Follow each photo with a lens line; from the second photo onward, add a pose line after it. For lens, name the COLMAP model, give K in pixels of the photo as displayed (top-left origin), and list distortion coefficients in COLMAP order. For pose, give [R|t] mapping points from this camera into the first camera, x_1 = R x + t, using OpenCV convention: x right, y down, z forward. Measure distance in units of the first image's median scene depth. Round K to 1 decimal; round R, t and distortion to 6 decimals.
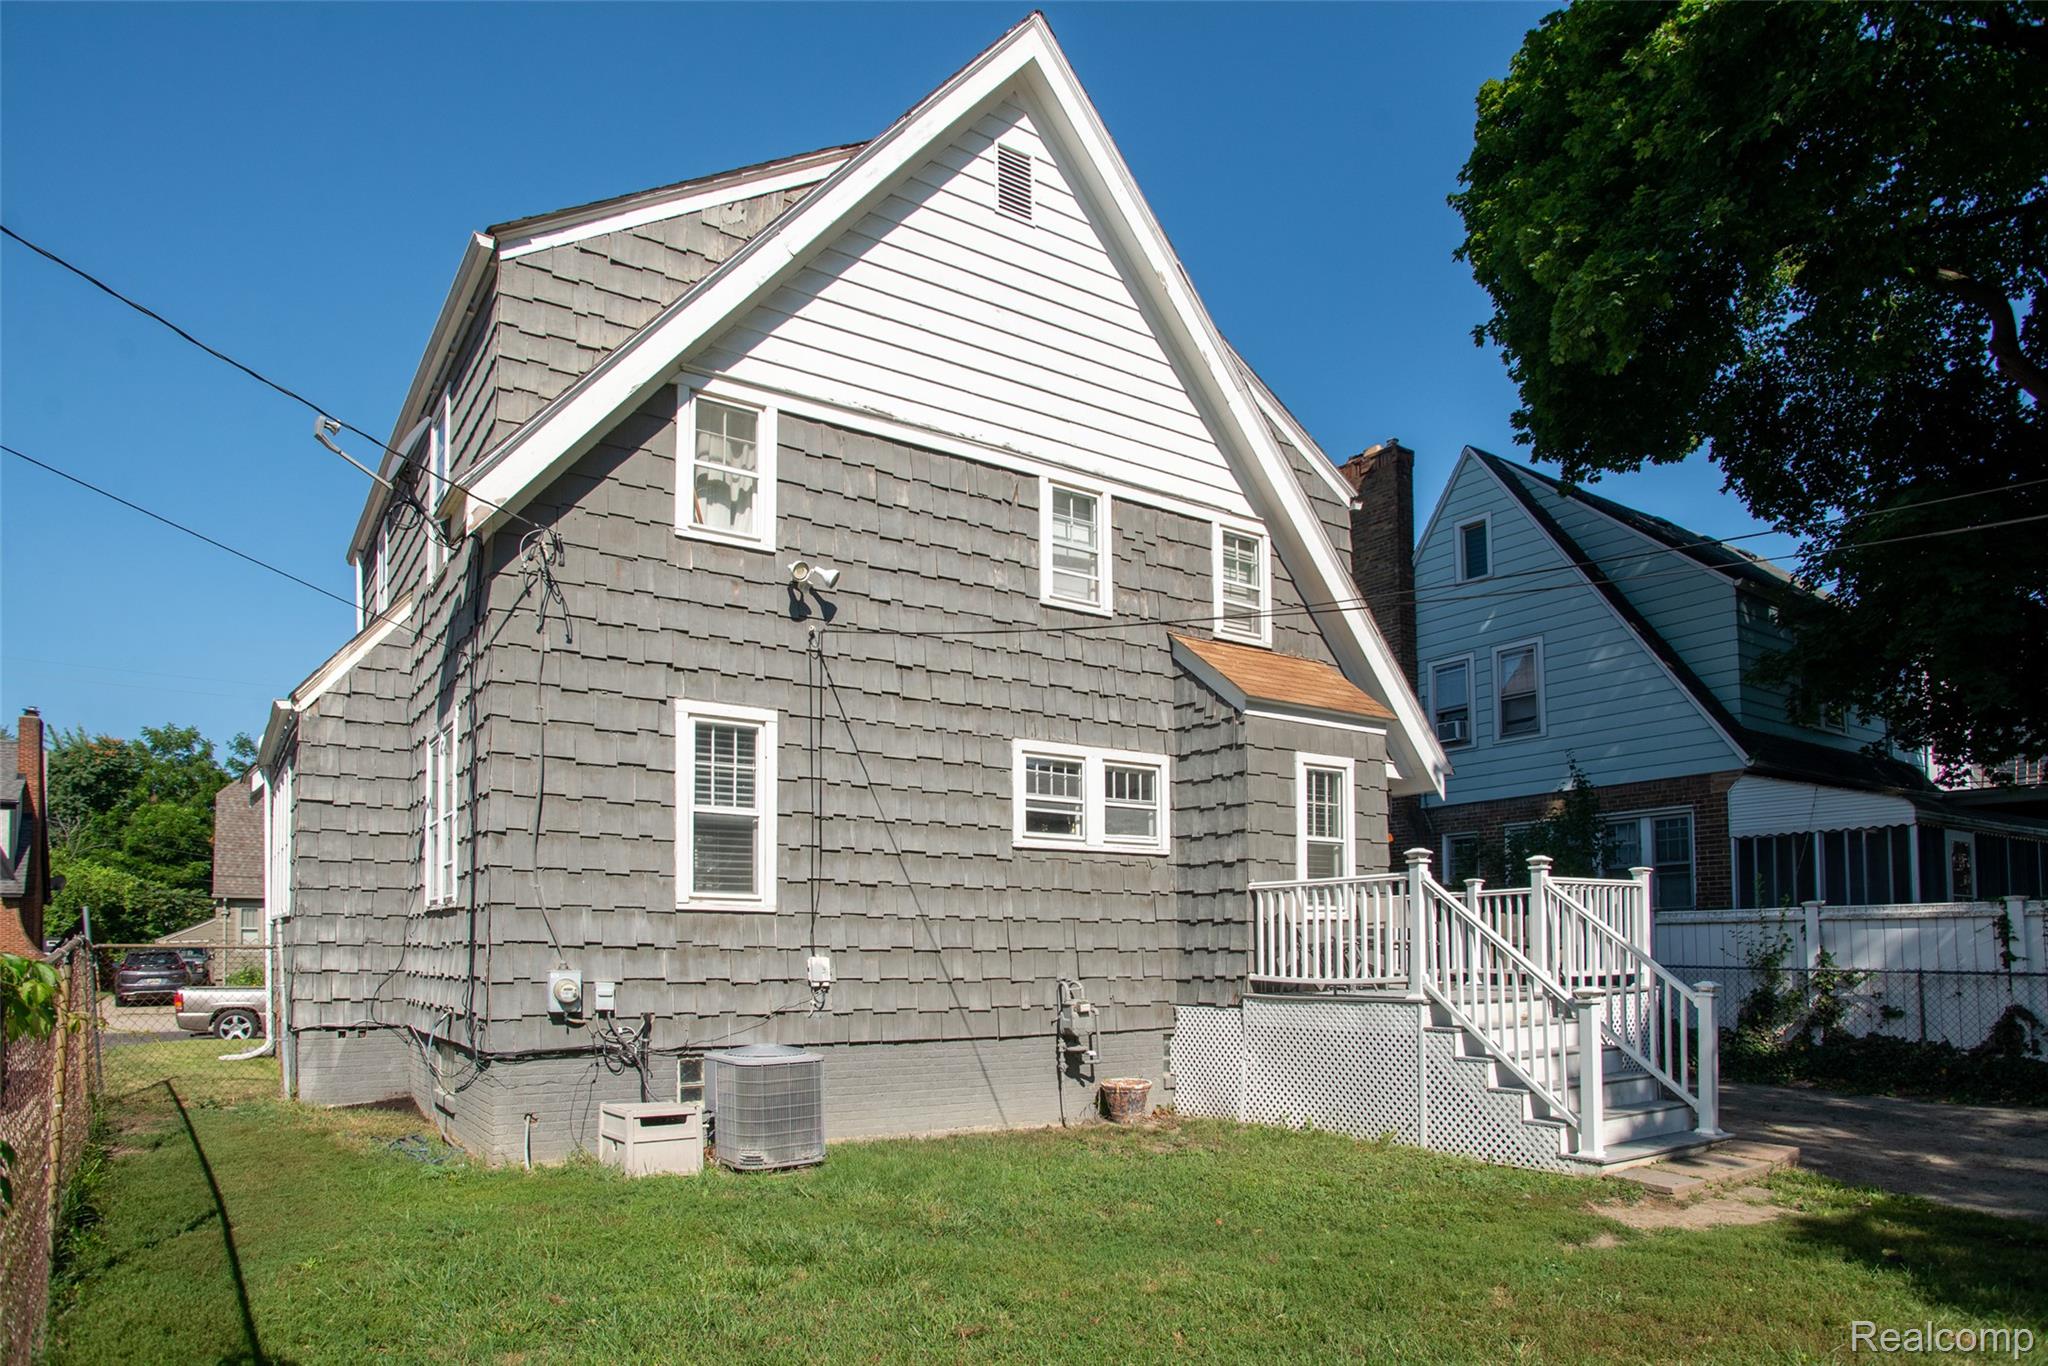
lens RADIAL K [[1203.1, 0, 911.7], [0, 1203.1, 791.2], [0, 0, 1]] dist [-0.032090, 0.000344]
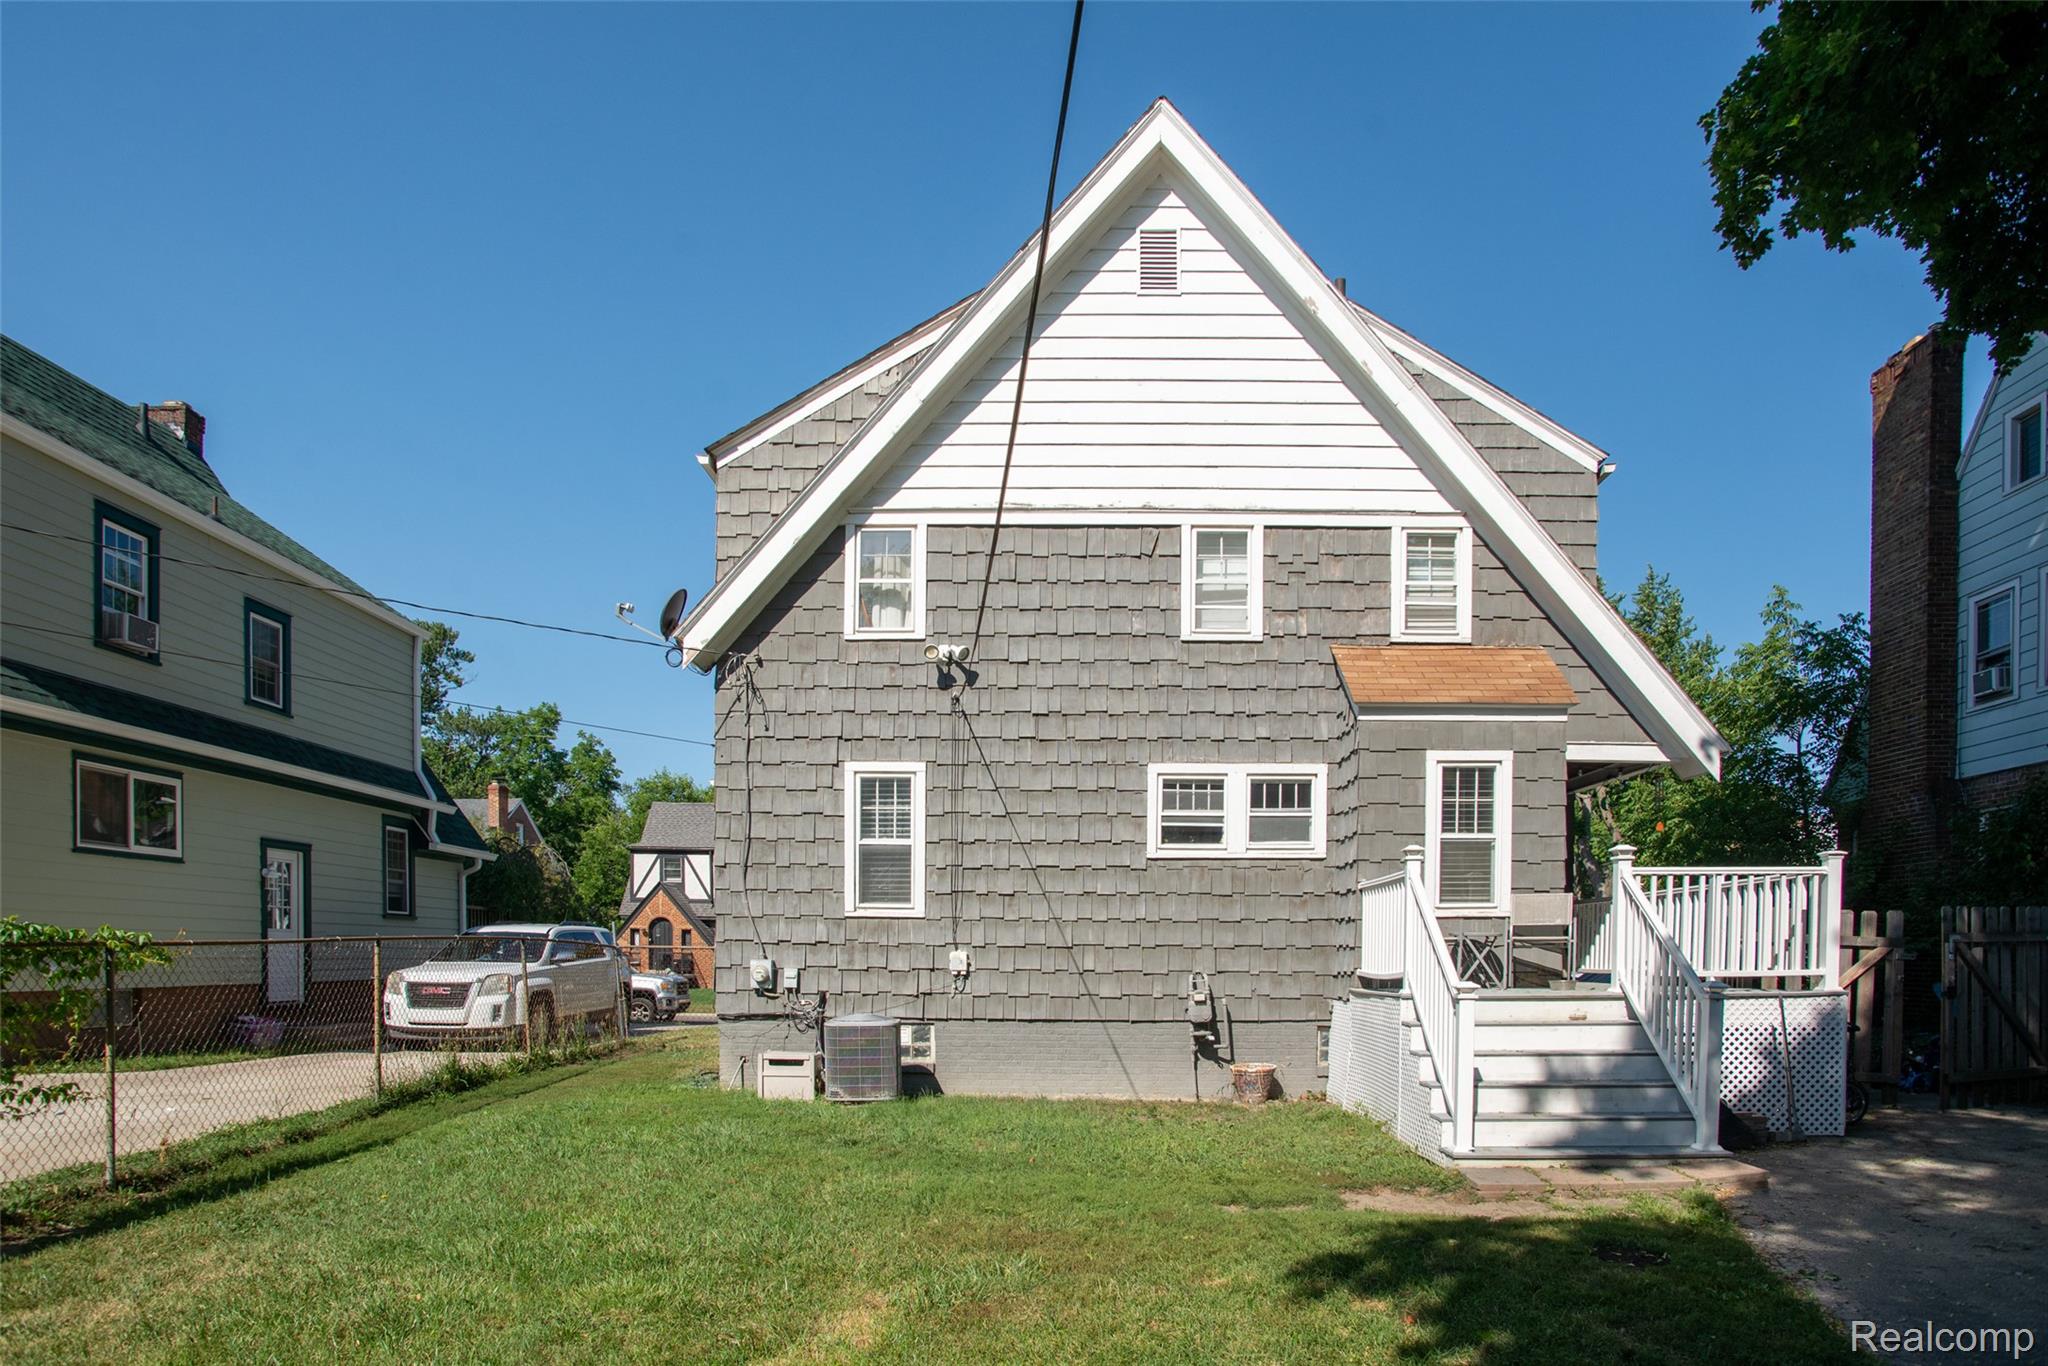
lens RADIAL K [[1195.0, 0, 1105.0], [0, 1195.0, 850.4], [0, 0, 1]] dist [-0.031285, 0.027826]
pose [[0.845477, -0.044371, -0.532166, 0.659916], [0.066500, 0.997533, 0.022480, 0.010470], [0.529856, -0.054395, 0.846342, 0.007559]]
